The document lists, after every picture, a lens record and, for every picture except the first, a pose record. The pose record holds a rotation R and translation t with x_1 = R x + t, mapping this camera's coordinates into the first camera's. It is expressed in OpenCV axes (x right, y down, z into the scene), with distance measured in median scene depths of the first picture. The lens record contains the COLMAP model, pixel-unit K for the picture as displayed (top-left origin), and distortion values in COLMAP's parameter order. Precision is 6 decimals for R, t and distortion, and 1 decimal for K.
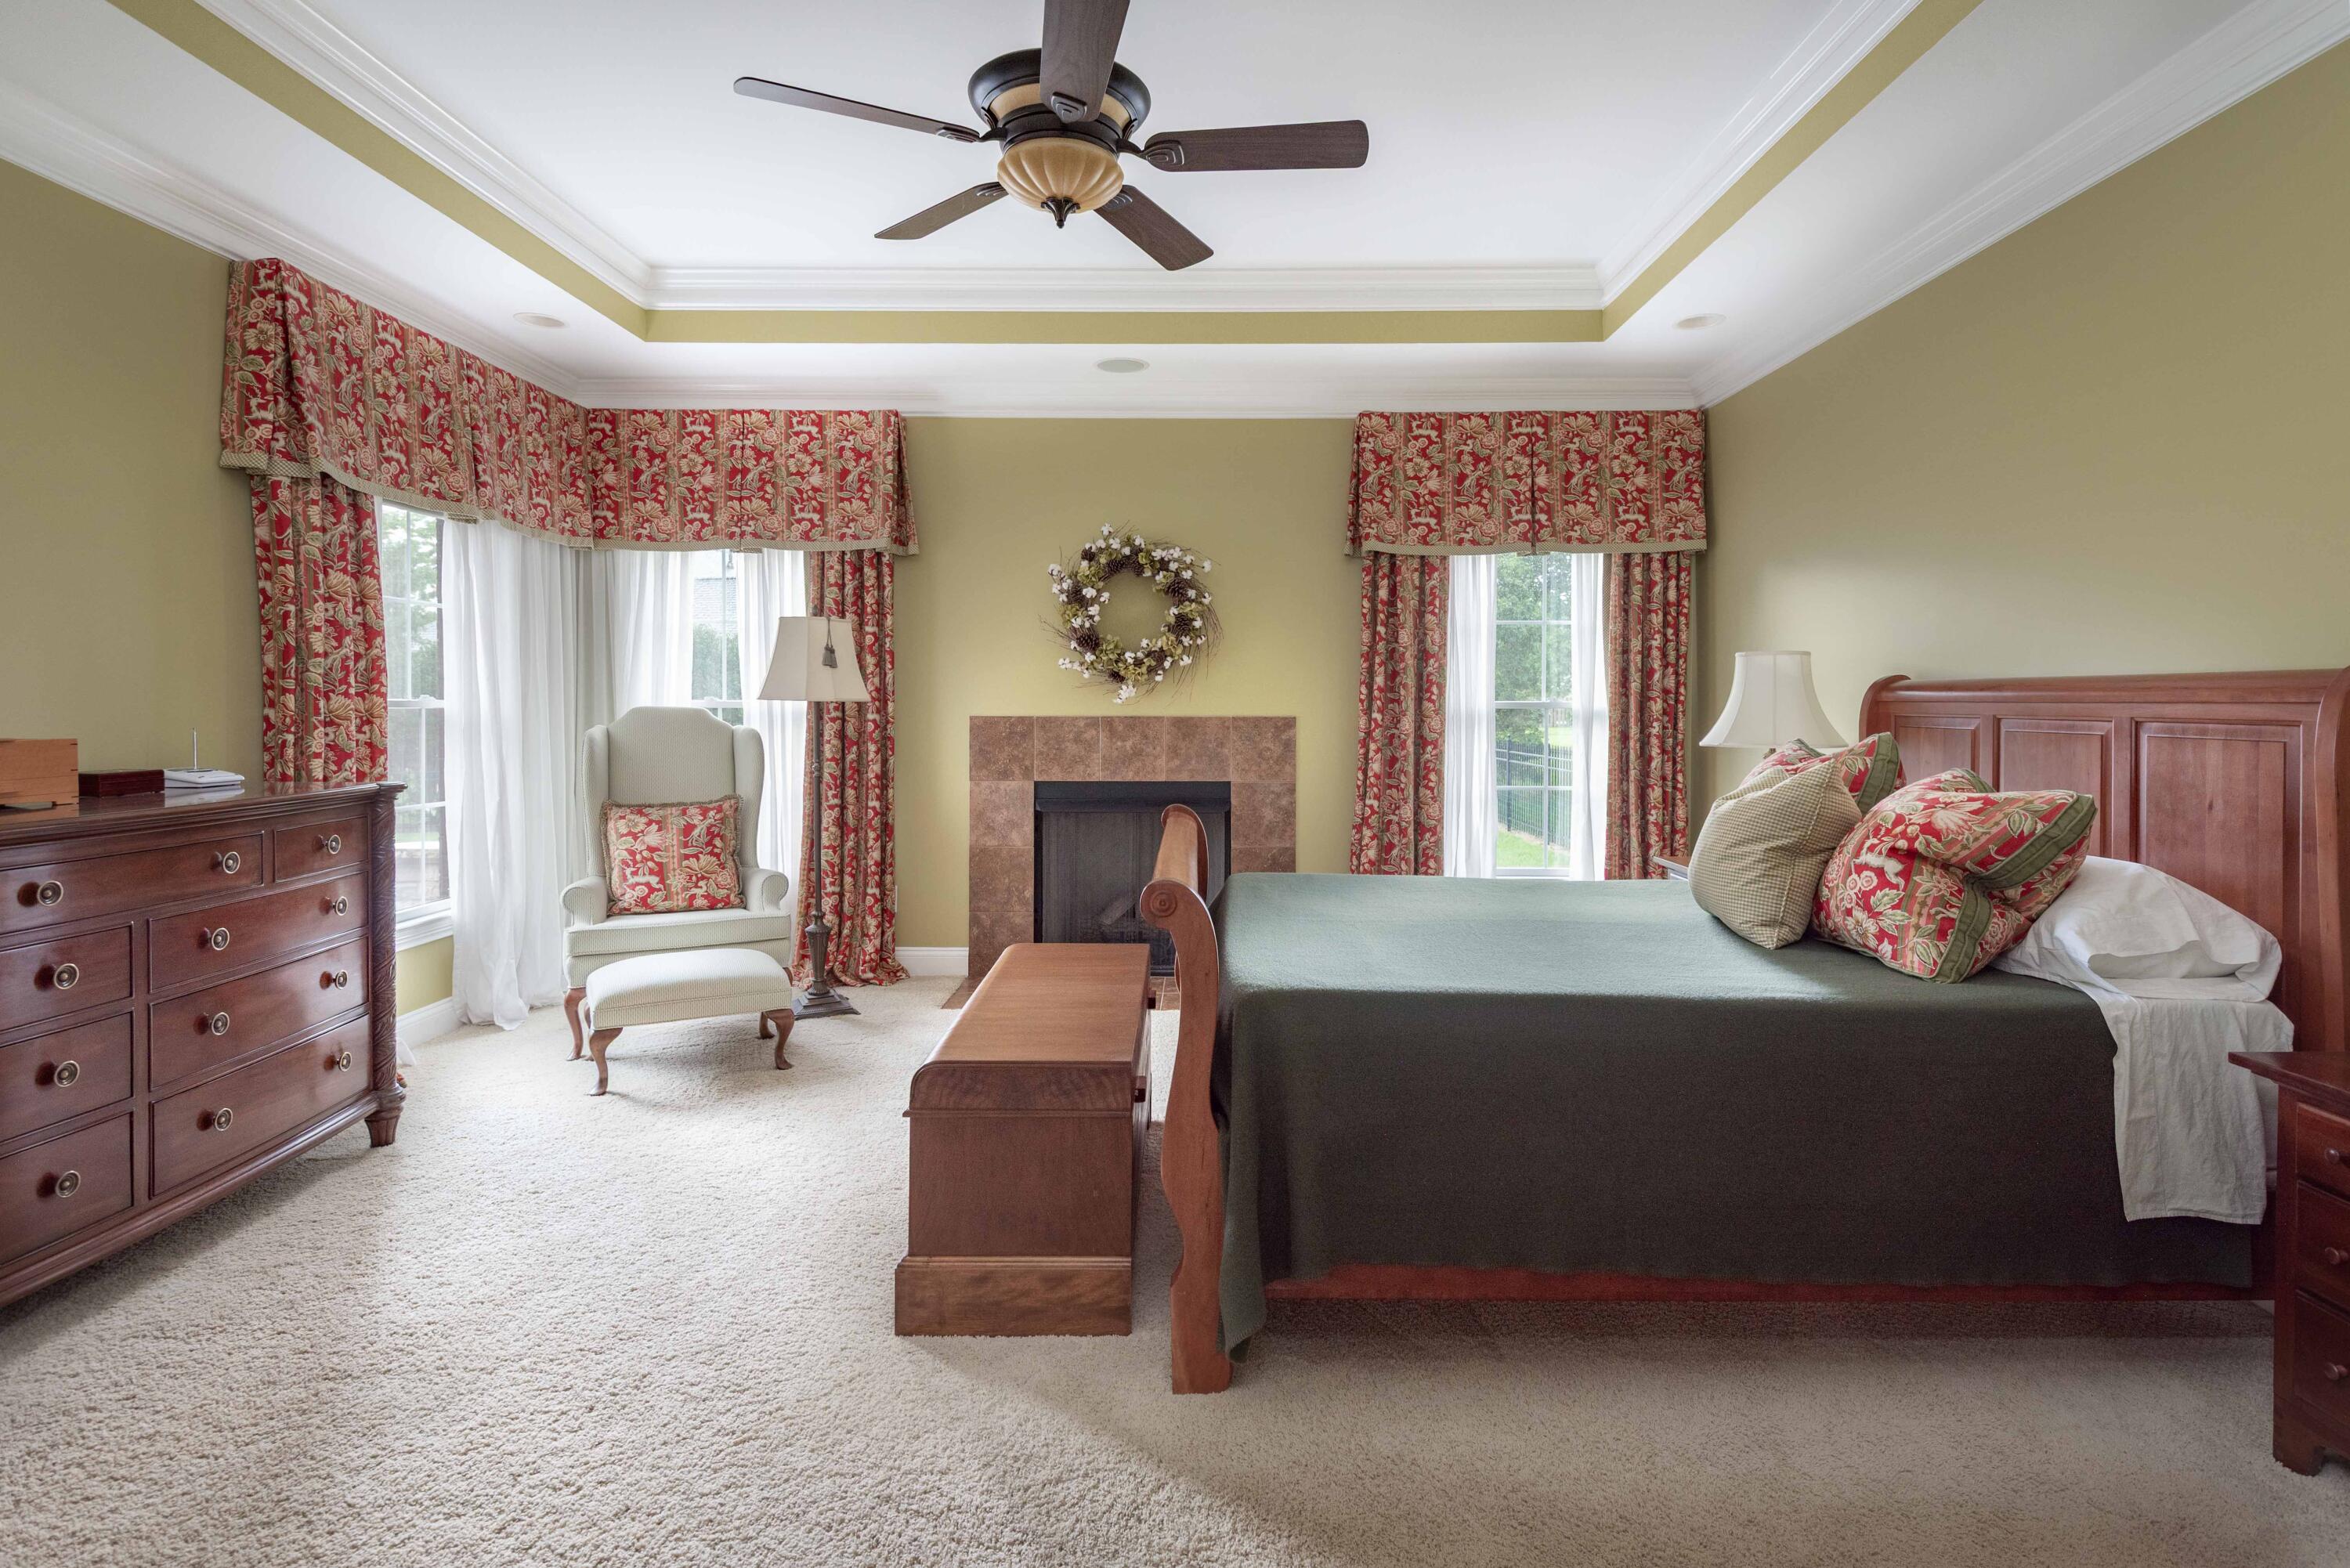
lens RADIAL K [[1210.3, 0, 1180.7], [0, 1210.3, 720.5], [0, 0, 1]] dist [0.041770, -0.036814]
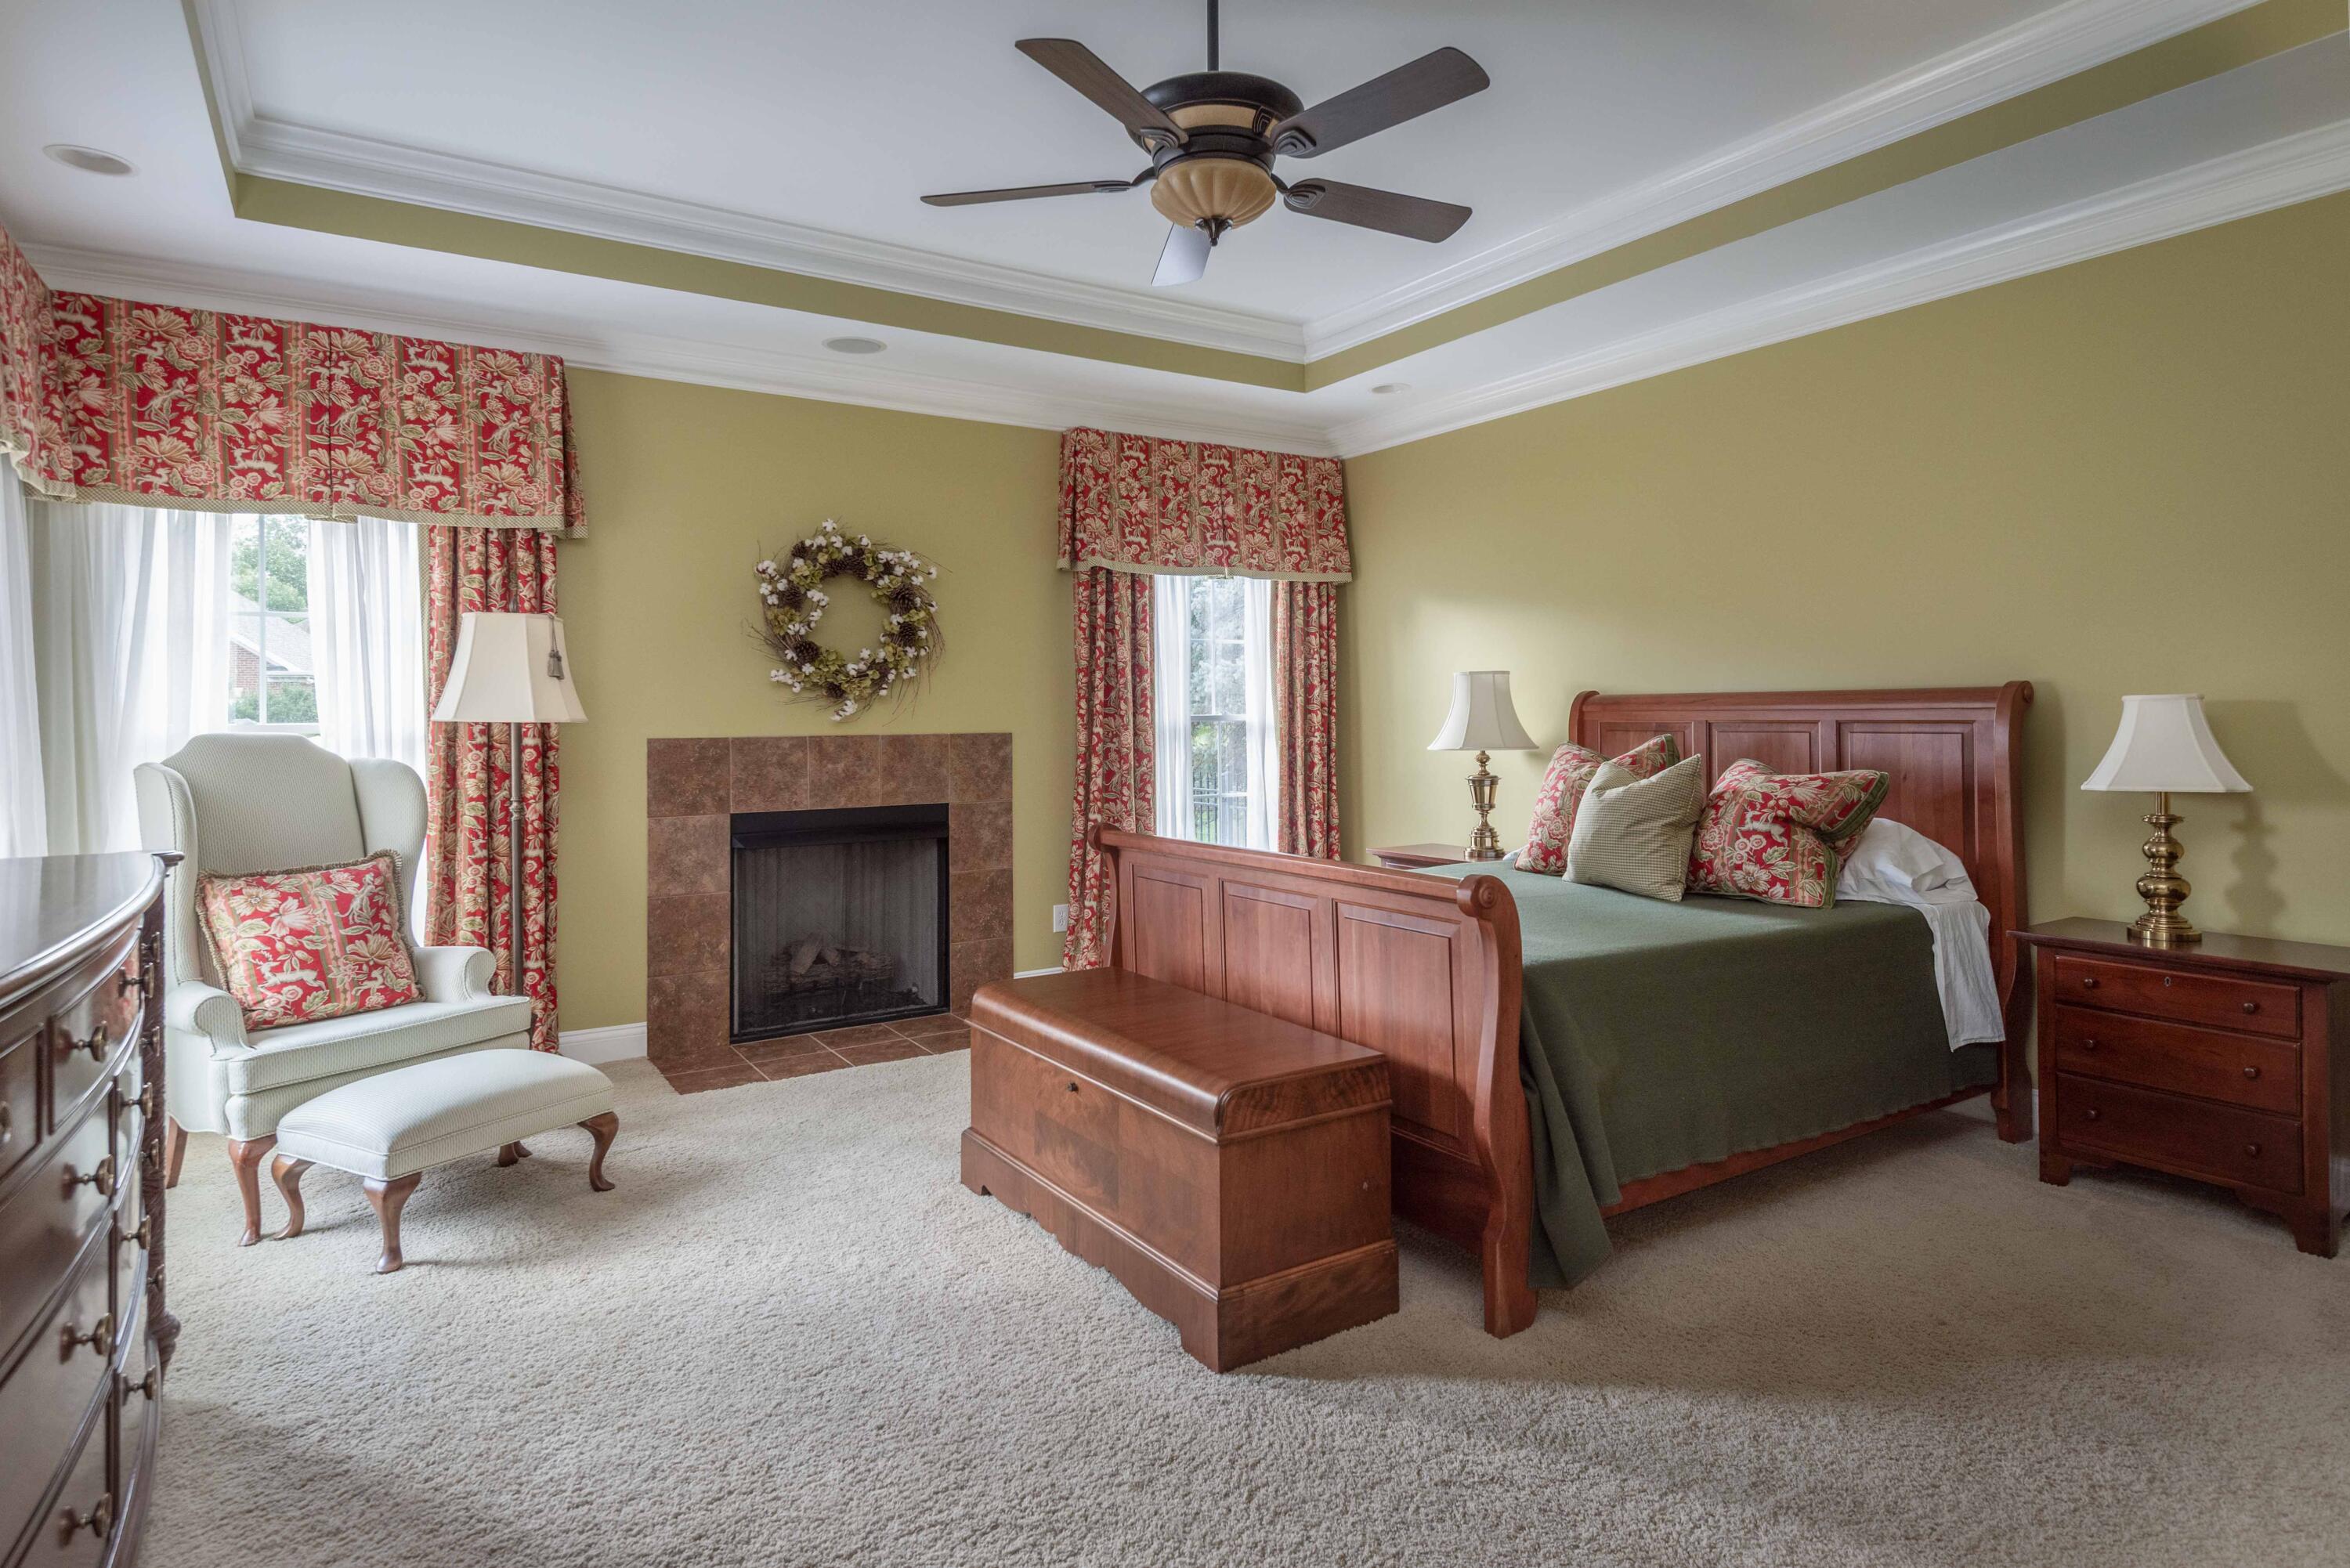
lens RADIAL K [[1298.8, 0, 1177.1], [0, 1298.8, 713.1], [0, 0, 1]] dist [0.045509, -0.034645]
pose [[0.835019, -0.008457, 0.550156, -0.374610], [0.018827, 0.999736, -0.013207, -0.002701], [-0.549899, 0.021385, 0.834958, 0.064467]]
